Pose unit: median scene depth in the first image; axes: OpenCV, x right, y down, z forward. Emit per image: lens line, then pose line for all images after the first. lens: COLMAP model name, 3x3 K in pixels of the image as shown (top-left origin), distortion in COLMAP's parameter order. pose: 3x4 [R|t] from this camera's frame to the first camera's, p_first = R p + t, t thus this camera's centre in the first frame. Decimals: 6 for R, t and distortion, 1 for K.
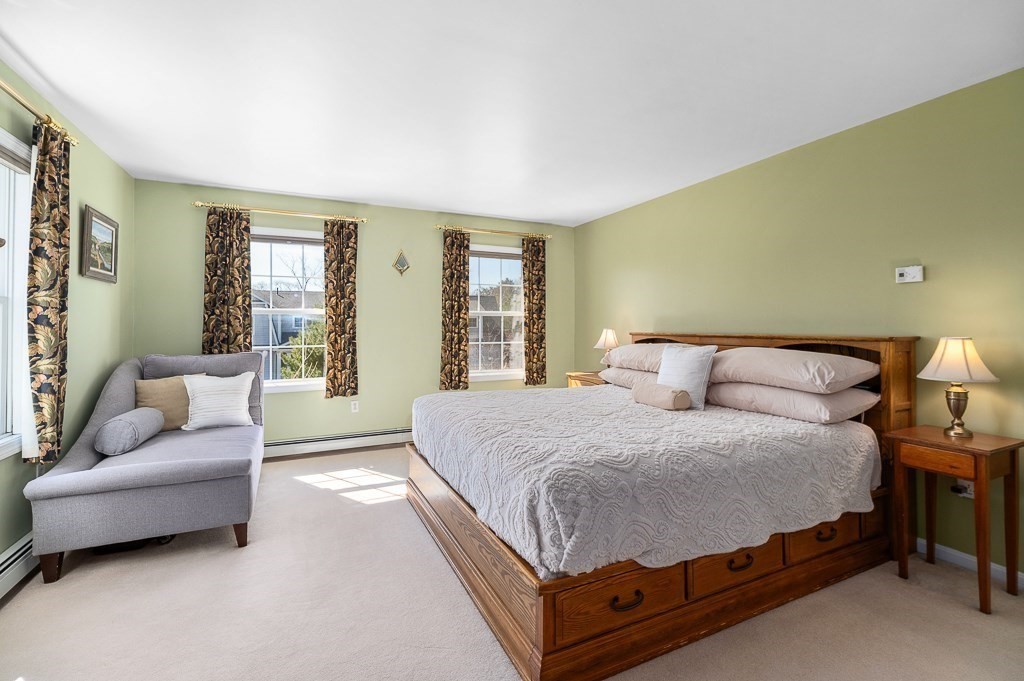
lens RADIAL K [[446.0, 0, 514.8], [0, 446.0, 330.4], [0, 0, 1]] dist [0.000389, 0.000068]
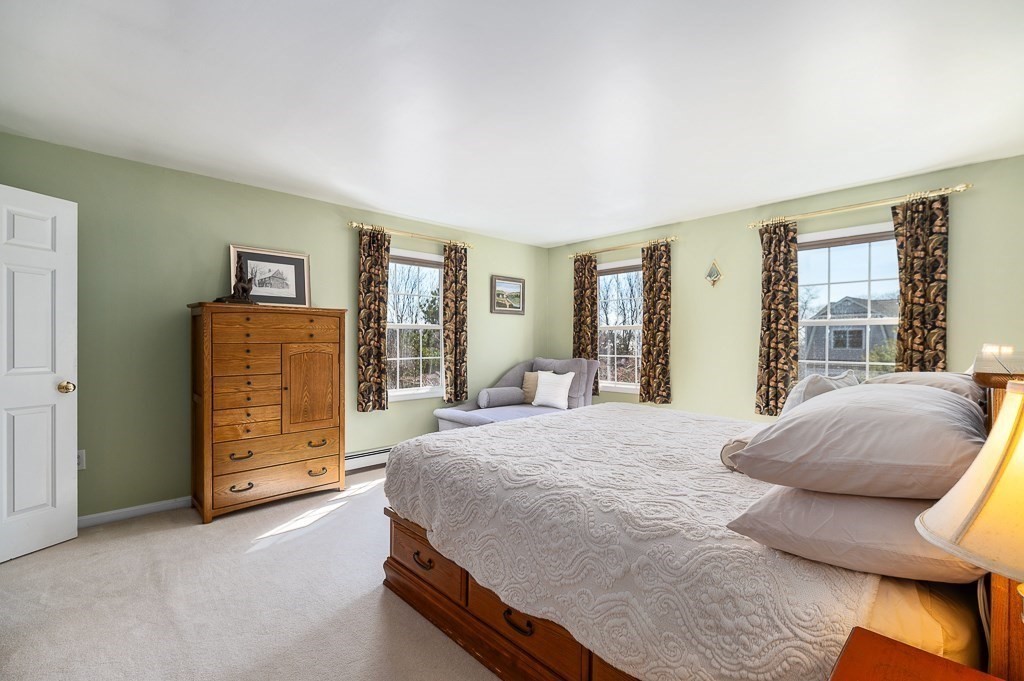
lens RADIAL K [[452.0, 0, 512.0], [0, 452.0, 340.5], [0, 0, 1]] dist [-0.000429, -0.000575]
pose [[0.310908, 0.004078, -0.950431, 0.565023], [-0.007969, 0.999967, 0.001683, -0.006009], [0.950407, 0.007051, 0.310930, 0.308750]]
